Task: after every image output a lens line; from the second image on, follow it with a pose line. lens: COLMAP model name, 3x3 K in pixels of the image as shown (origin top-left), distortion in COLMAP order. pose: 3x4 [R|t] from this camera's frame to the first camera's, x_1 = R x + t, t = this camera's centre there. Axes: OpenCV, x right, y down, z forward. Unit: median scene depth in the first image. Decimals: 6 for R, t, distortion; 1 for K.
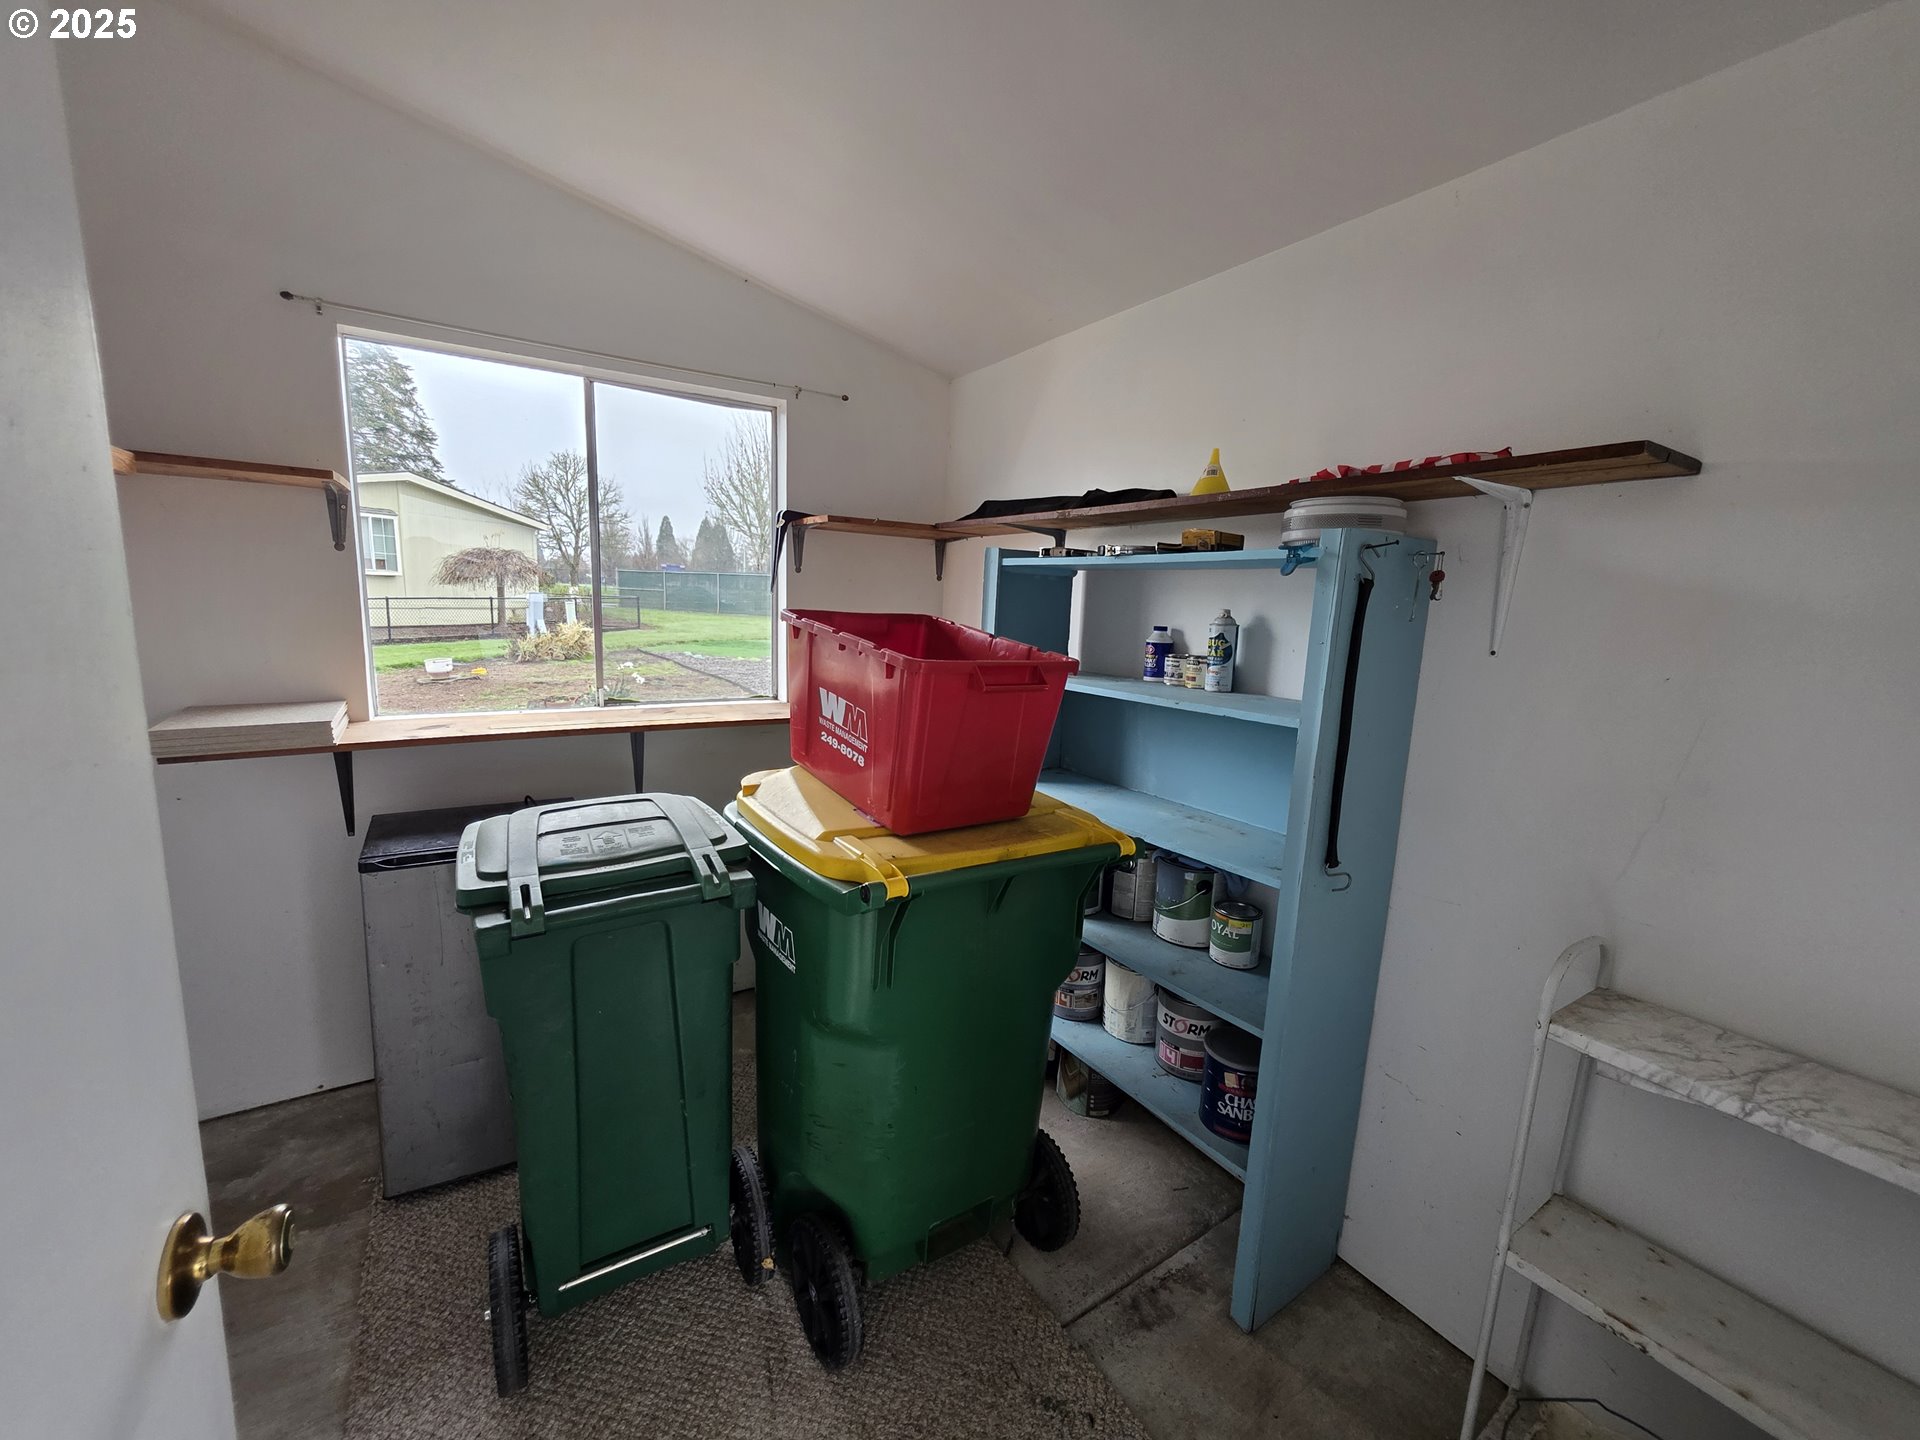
lens RADIAL K [[770.5, 0, 950.9], [0, 770.5, 721.9], [0, 0, 1]] dist [0.003033, -0.000577]
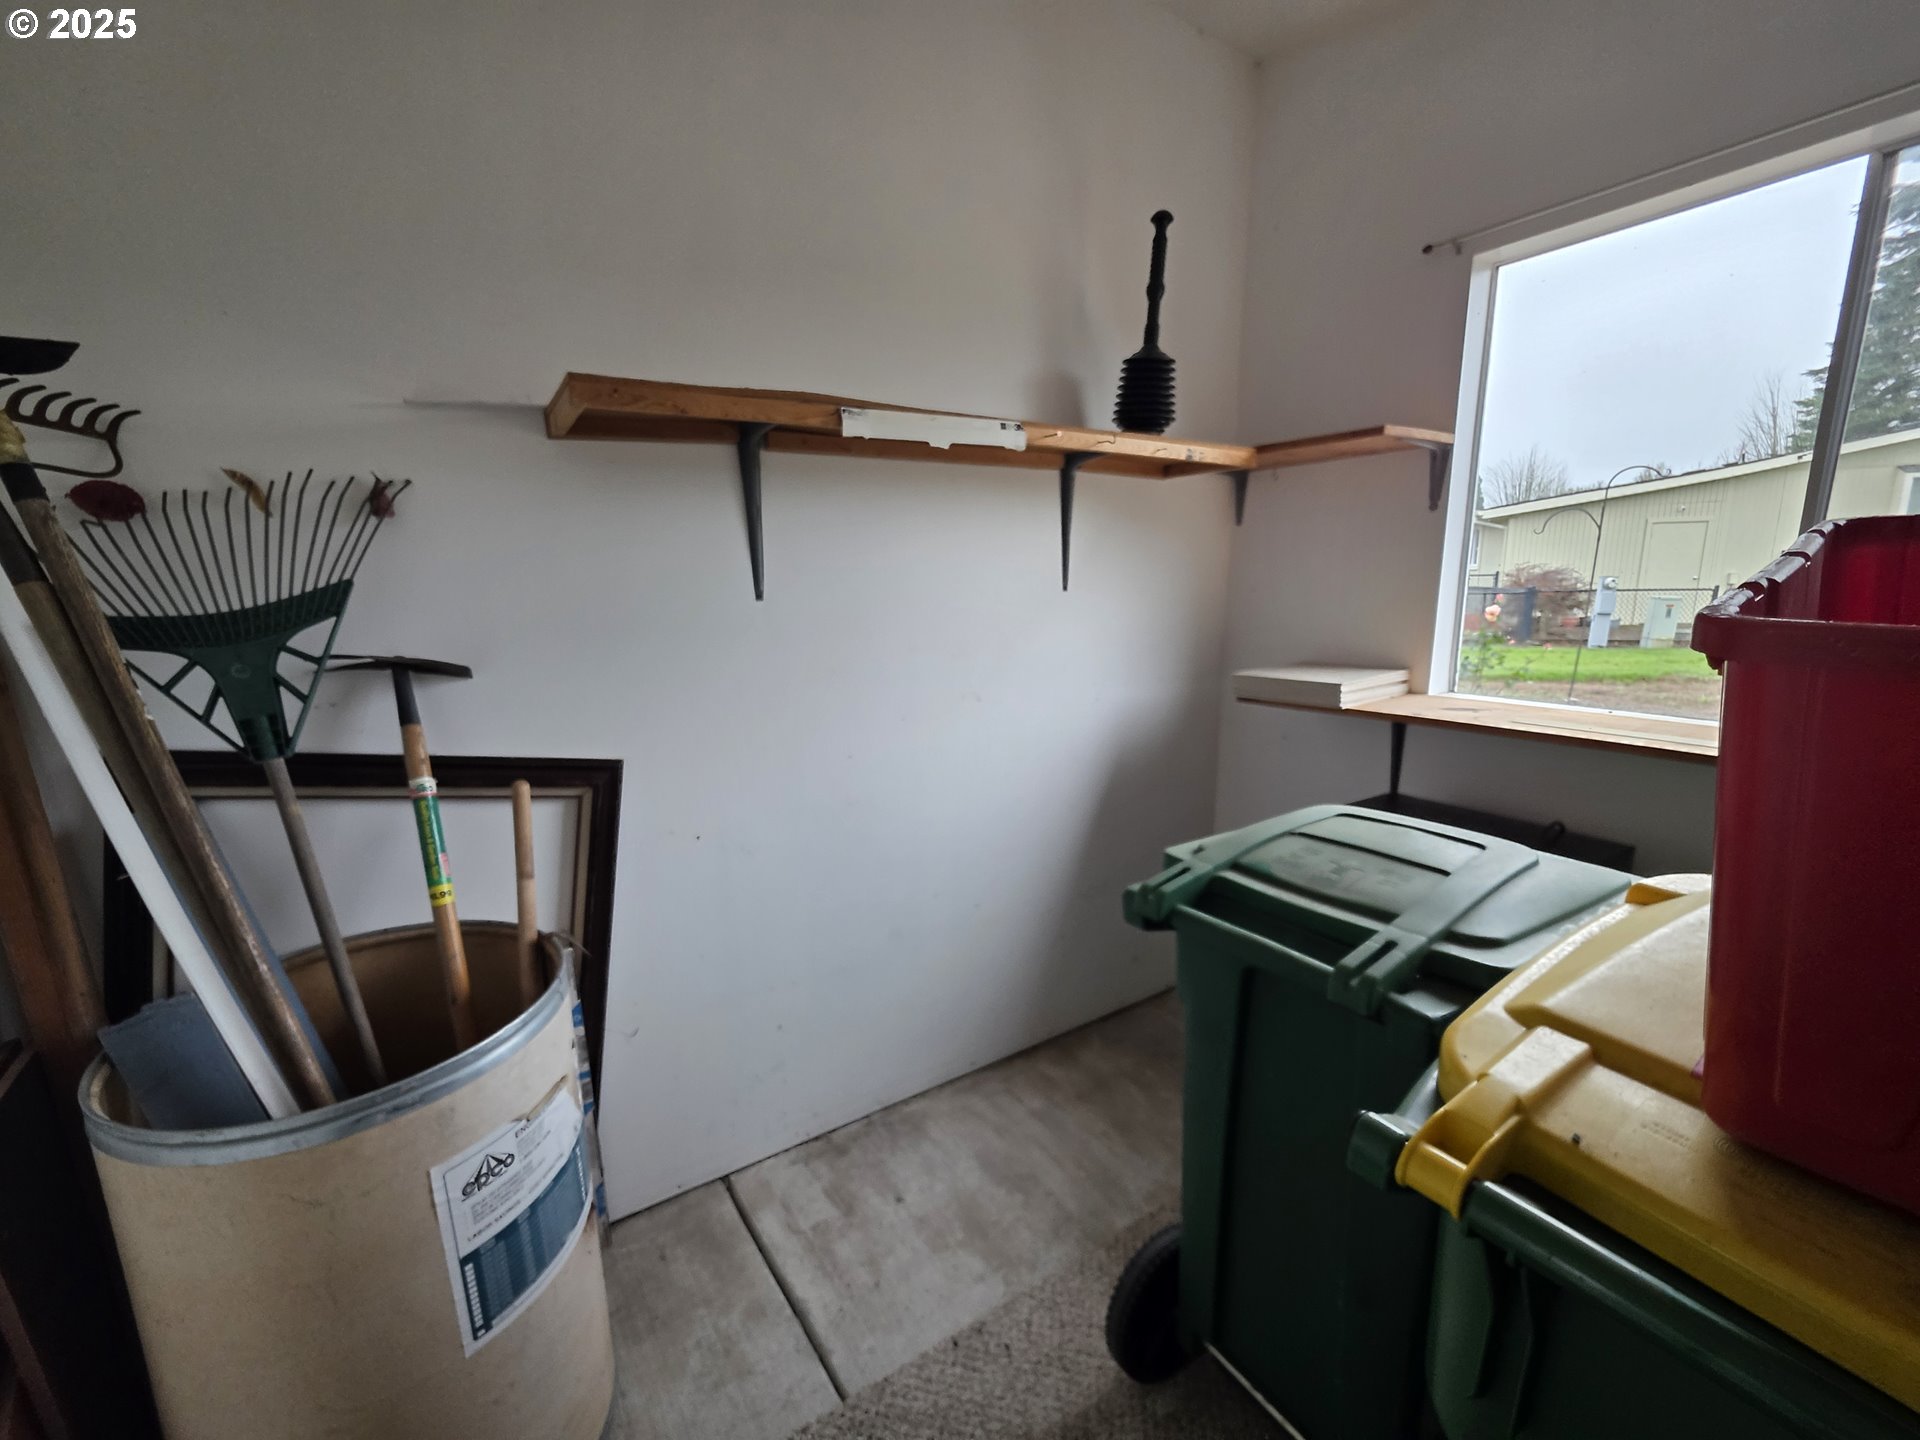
lens RADIAL K [[770.5, 0, 950.6], [0, 770.5, 731.3], [0, 0, 1]] dist [0.003033, -0.000577]
pose [[0.011437, 0.162360, -0.986665, 0.247837], [-0.133837, 0.978100, 0.159399, -0.041117], [0.990937, 0.130229, 0.032917, 0.578118]]
